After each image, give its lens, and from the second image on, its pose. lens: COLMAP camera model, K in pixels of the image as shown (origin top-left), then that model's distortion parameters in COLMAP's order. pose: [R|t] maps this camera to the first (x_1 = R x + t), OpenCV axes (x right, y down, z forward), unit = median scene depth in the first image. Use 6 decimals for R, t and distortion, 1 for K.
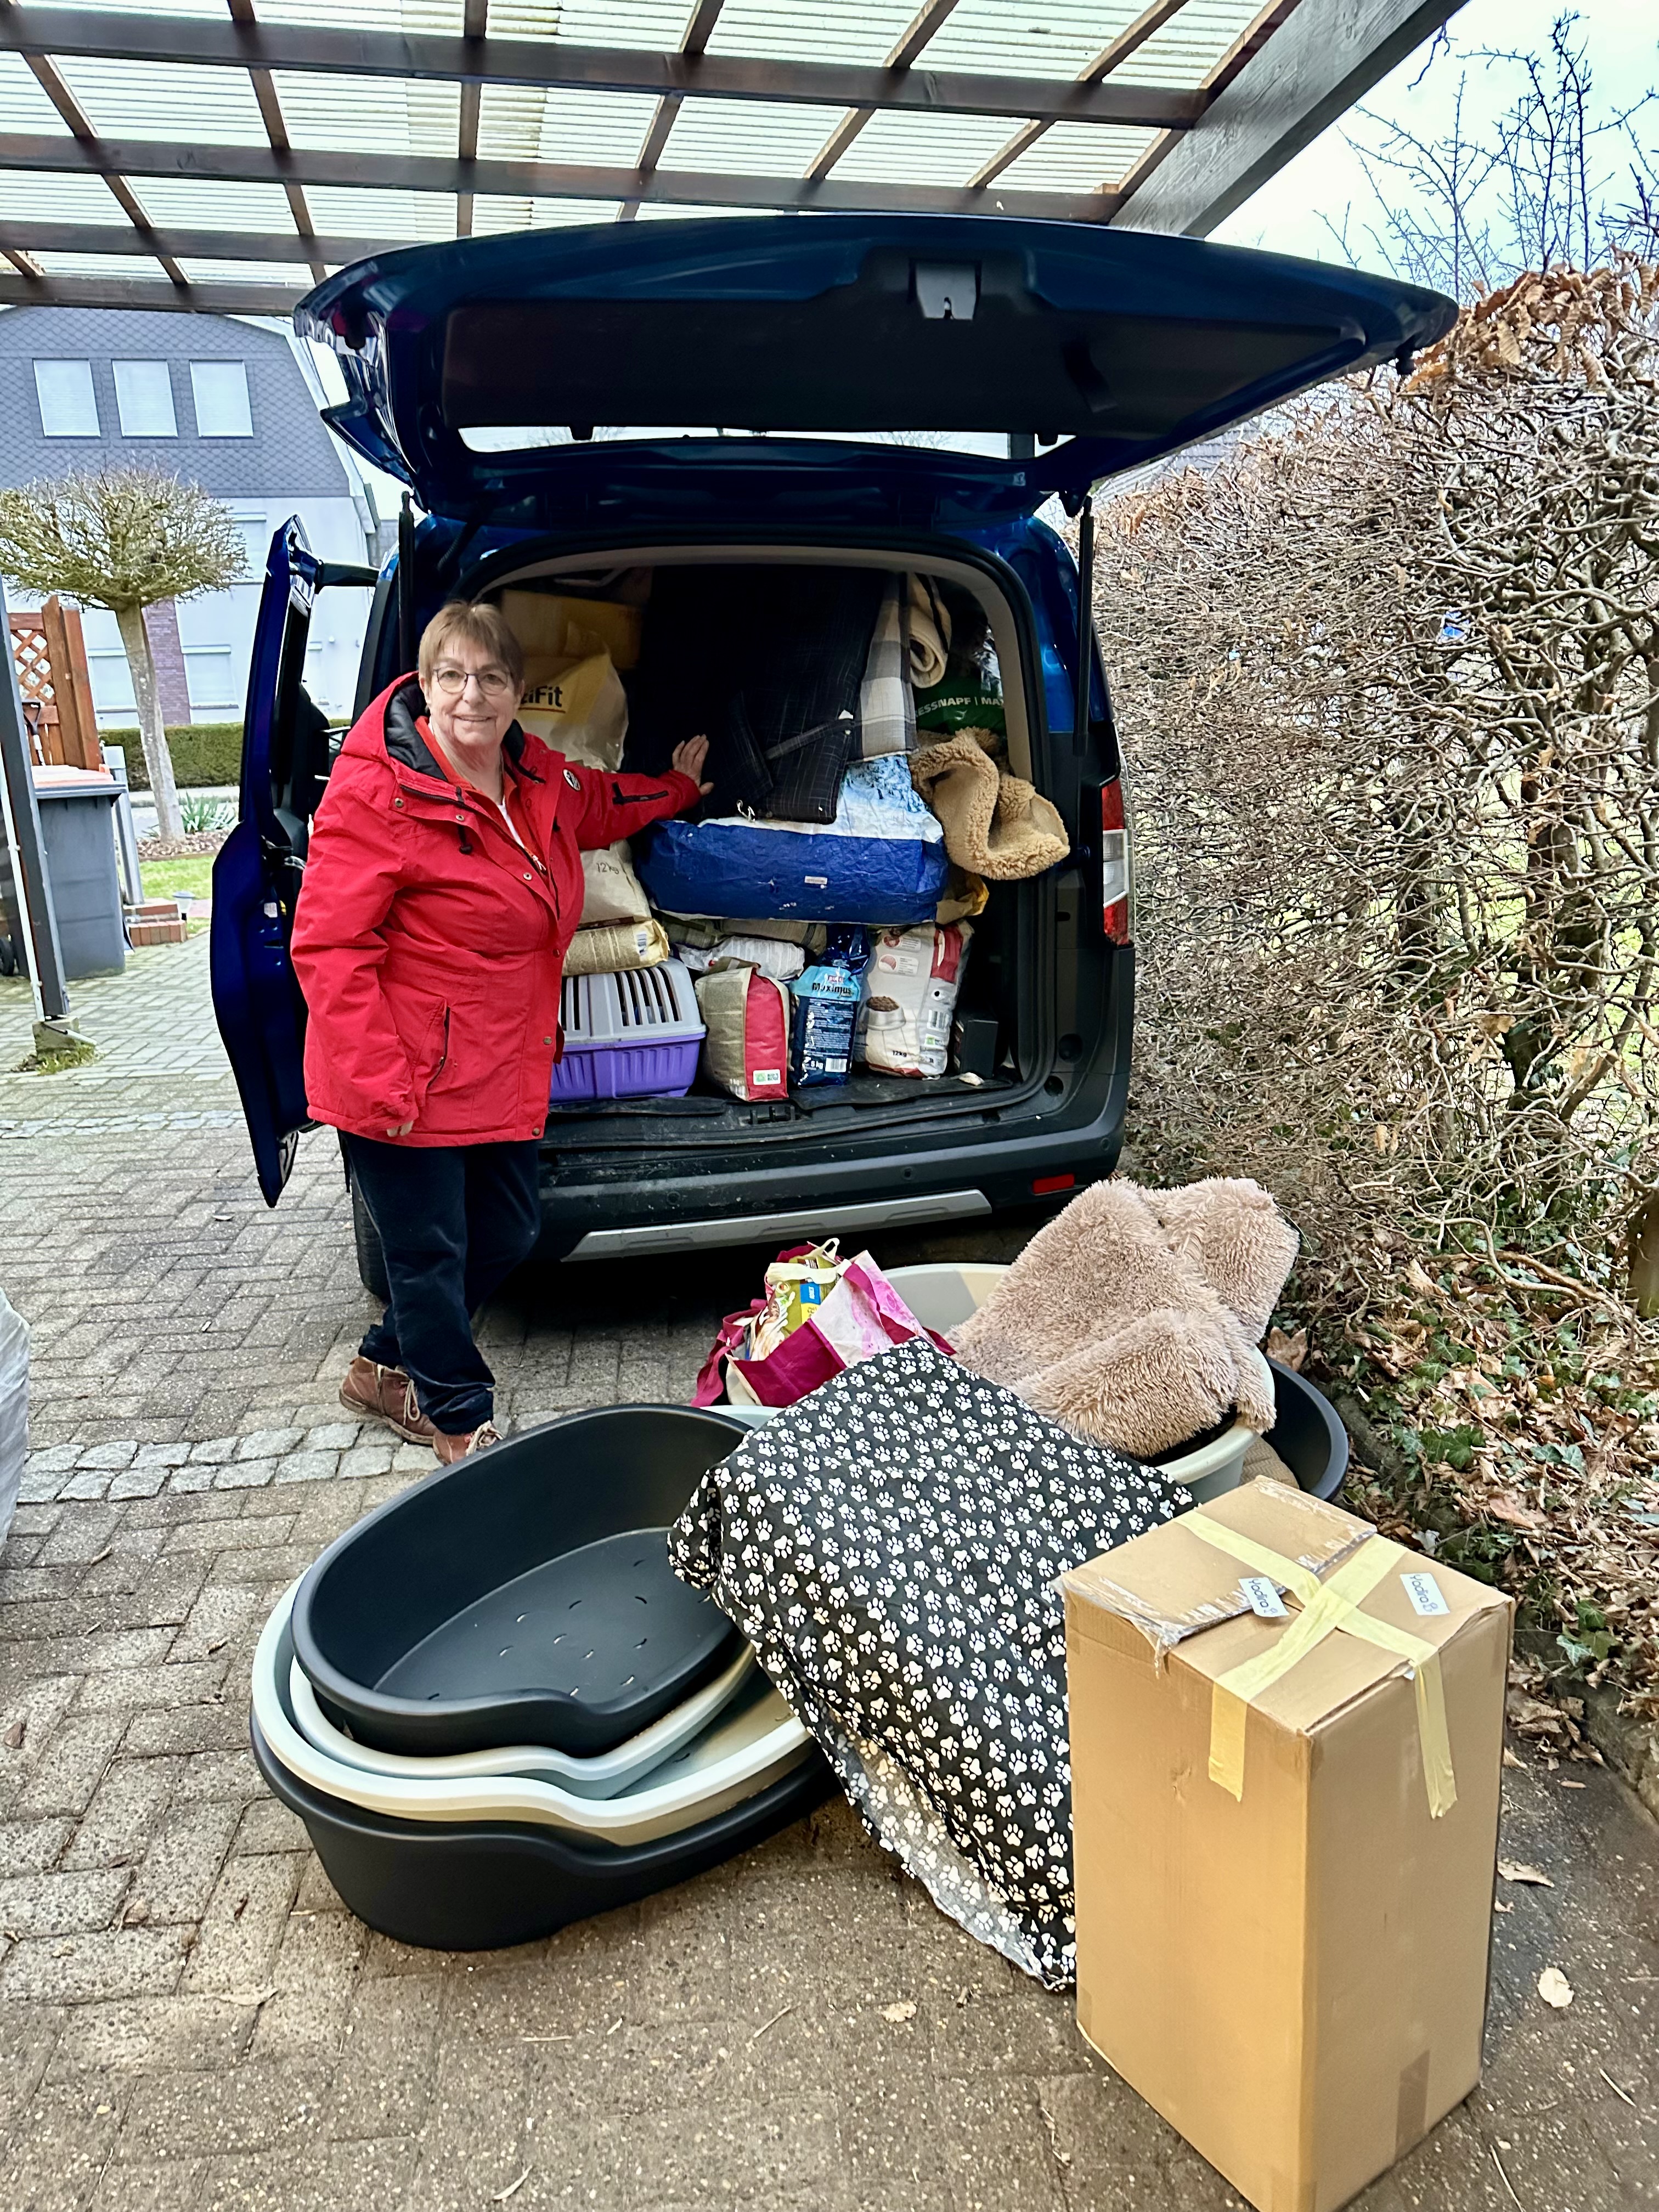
lens RADIAL K [[1715.4, 0, 798.6], [0, 1715.4, 1105.7], [0, 0, 1]] dist [0.174743, -0.338262]
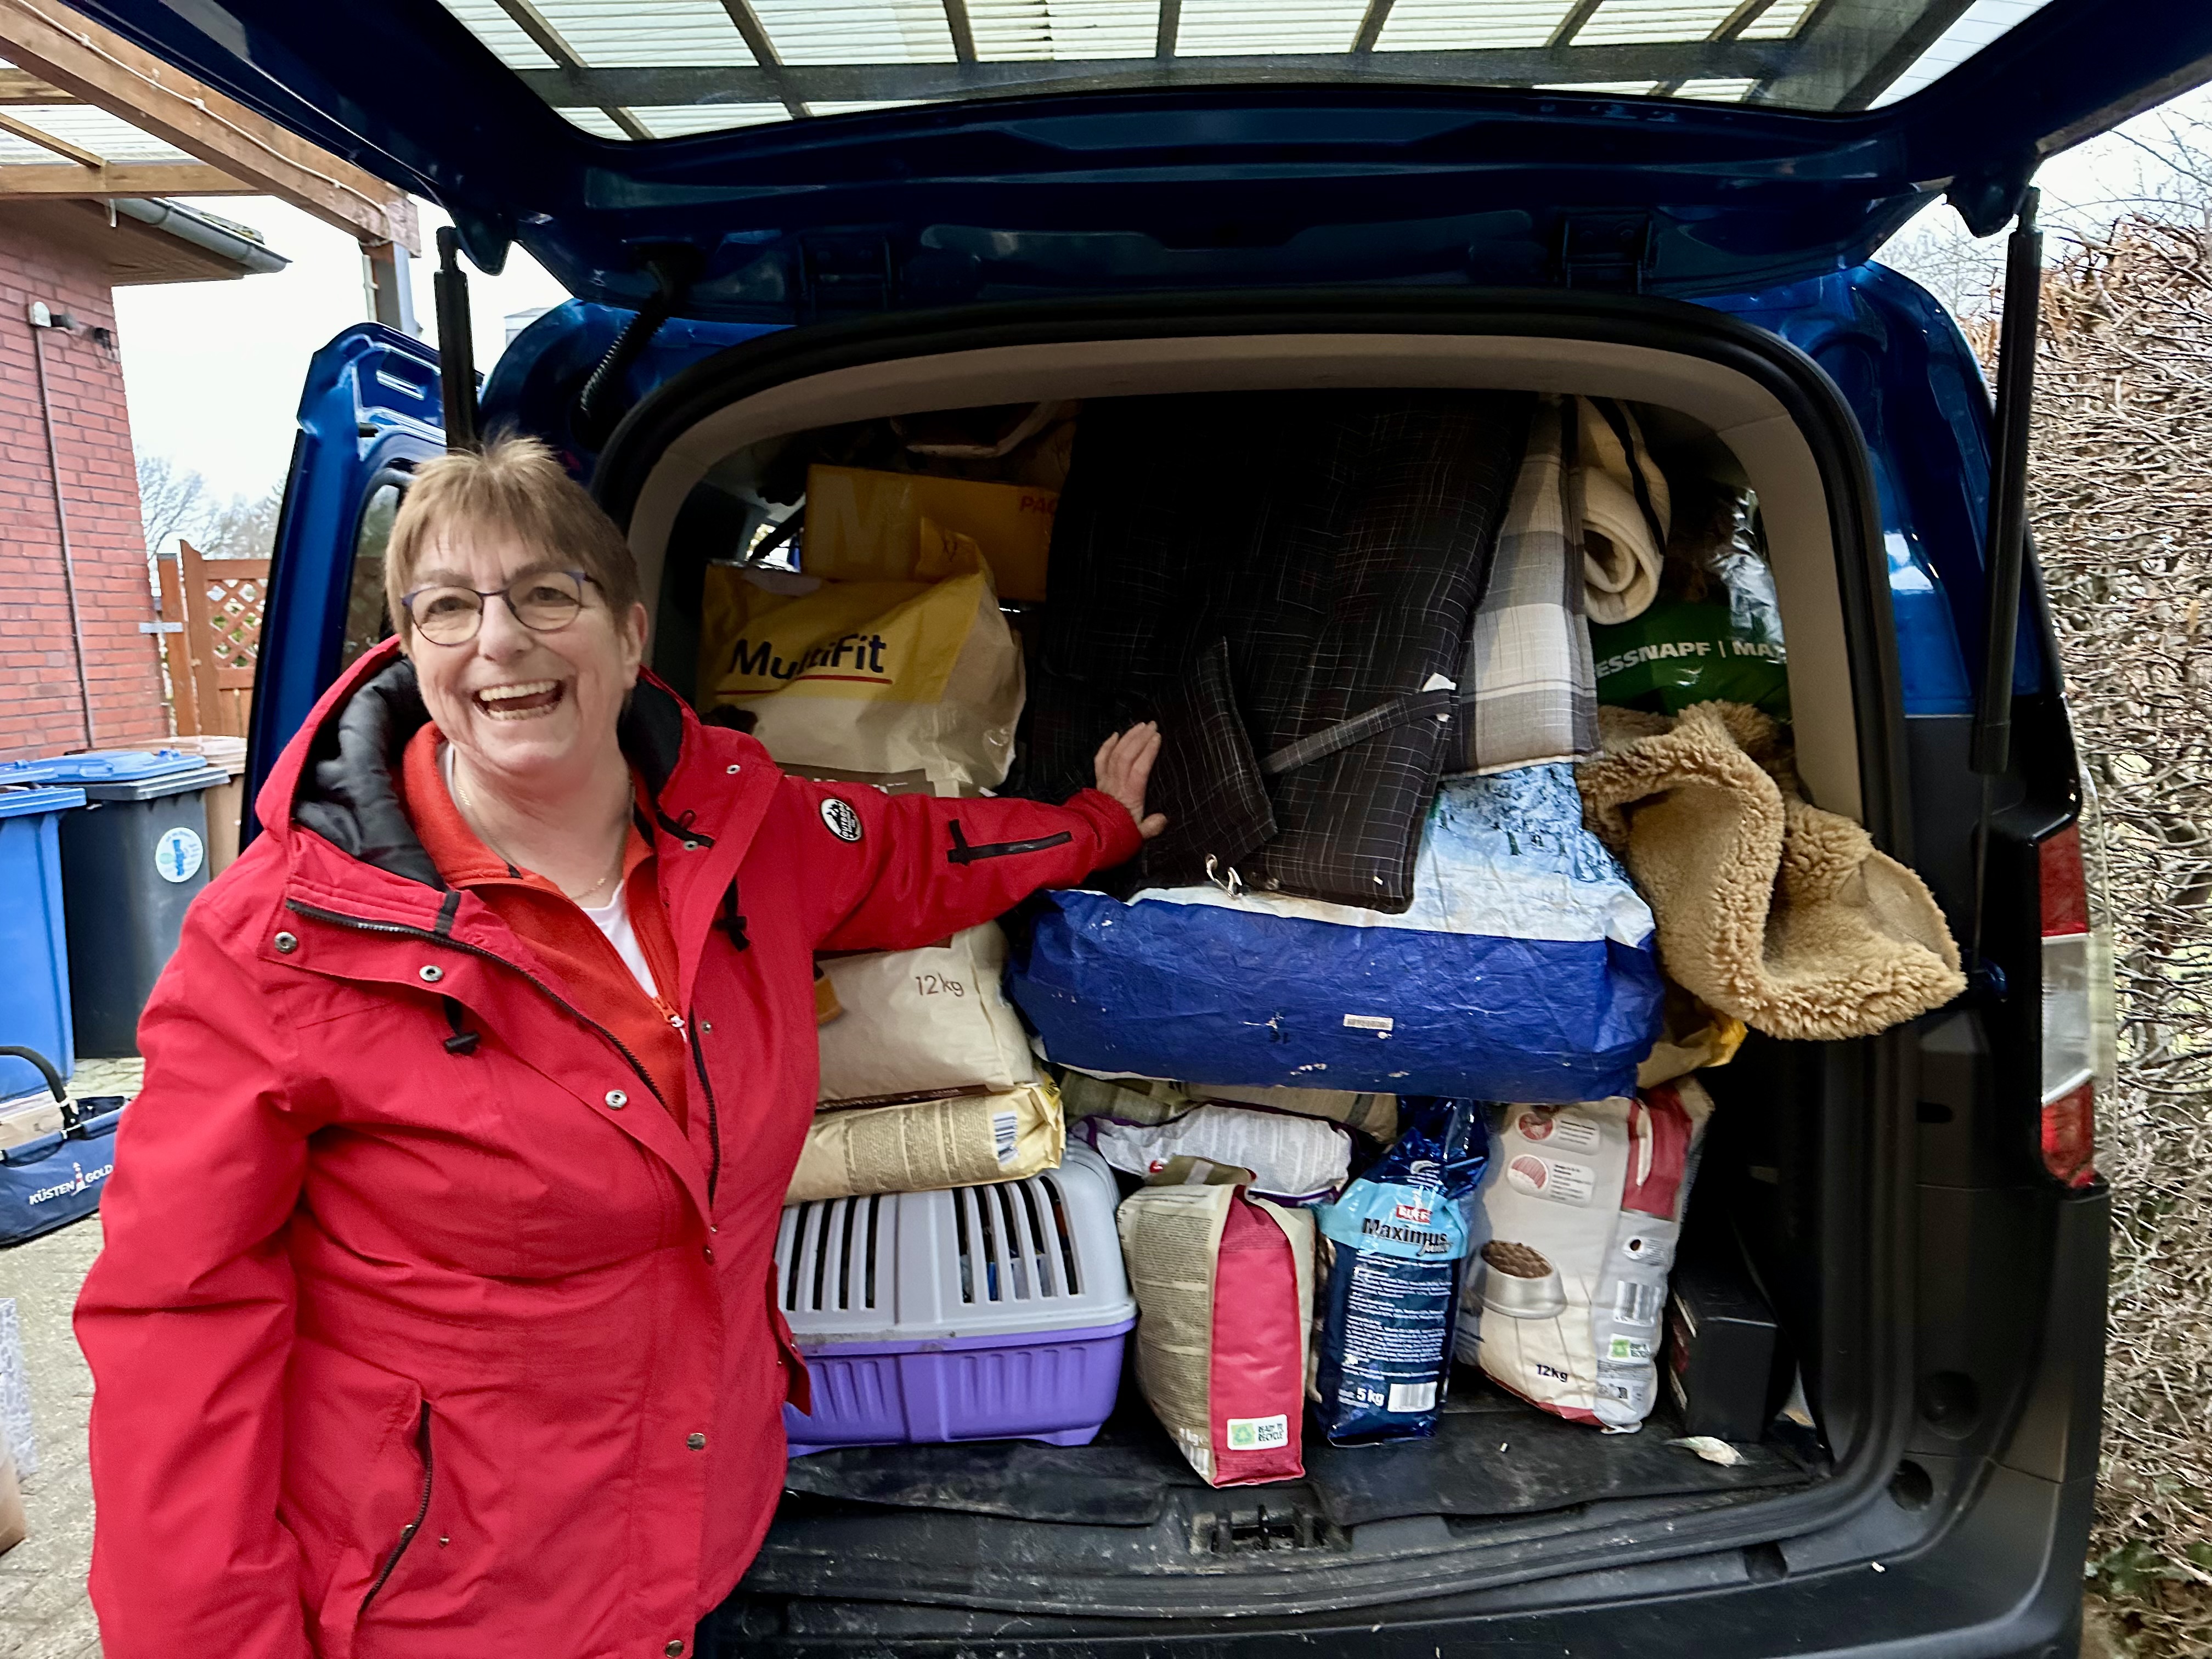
lens RADIAL K [[1496.2, 0, 1084.4], [0, 1496.2, 835.9], [0, 0, 1]] dist [0.120011, -0.175631]
pose [[0.972113, 0.020101, -0.233648, 0.029265], [-0.042169, 0.995063, -0.089842, -0.138661], [0.230689, 0.097190, 0.968162, 0.563908]]
